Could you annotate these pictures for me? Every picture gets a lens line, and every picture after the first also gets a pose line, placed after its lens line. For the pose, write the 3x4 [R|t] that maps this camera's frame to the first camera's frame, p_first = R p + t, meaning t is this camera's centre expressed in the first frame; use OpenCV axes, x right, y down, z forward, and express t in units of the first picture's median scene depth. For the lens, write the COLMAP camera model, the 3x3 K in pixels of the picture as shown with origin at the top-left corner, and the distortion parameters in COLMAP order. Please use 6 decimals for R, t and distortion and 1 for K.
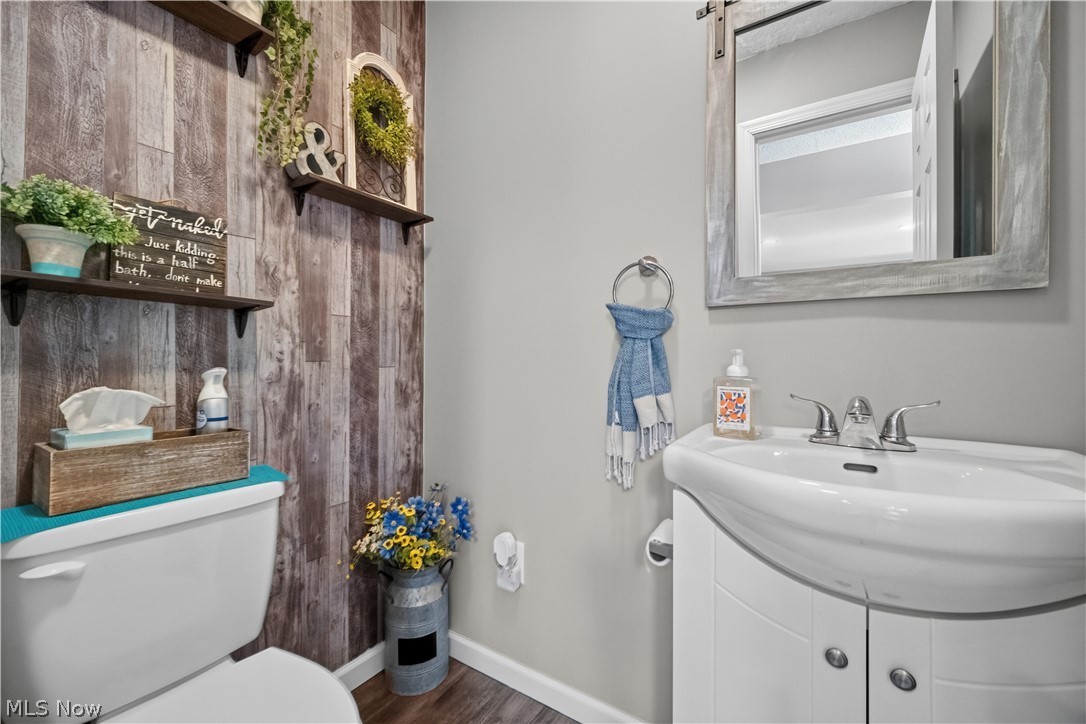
lens RADIAL K [[430.7, 0, 547.6], [0, 430.7, 356.3], [0, 0, 1]] dist [-0.002232, 0.001126]
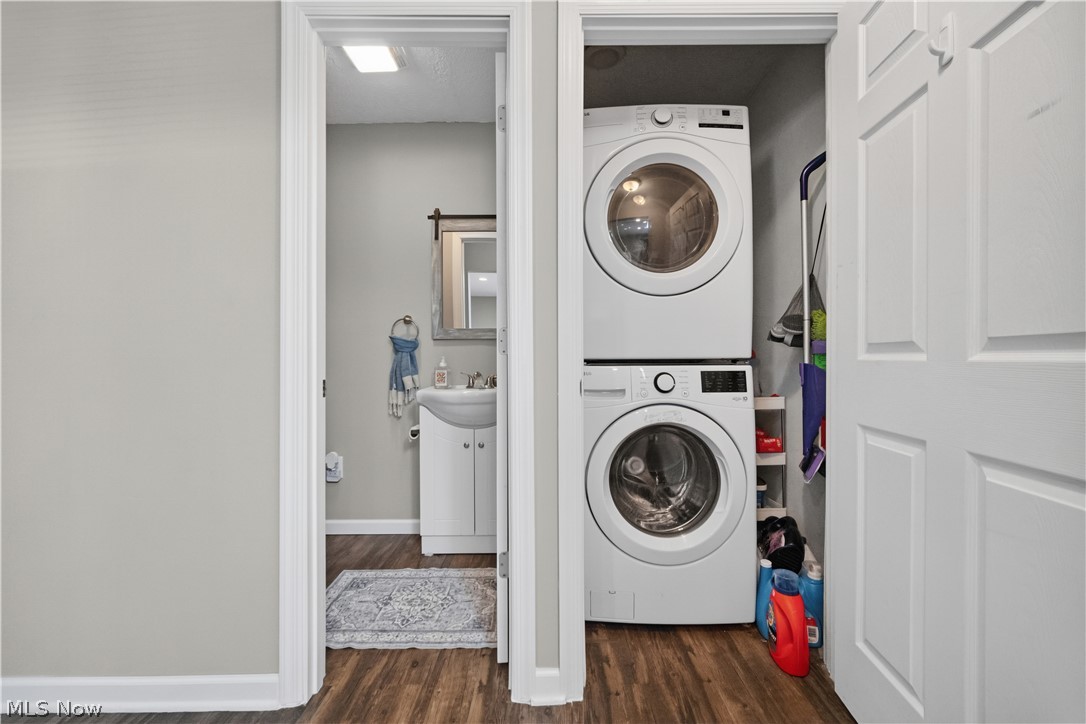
lens RADIAL K [[430.7, 0, 540.9], [0, 430.7, 359.9], [0, 0, 1]] dist [-0.002232, 0.001126]
pose [[0.846927, -0.008316, 0.531645, -0.412241], [0.008571, 0.999961, 0.001988, 0.004581], [-0.531640, 0.002873, 0.846965, -1.406805]]
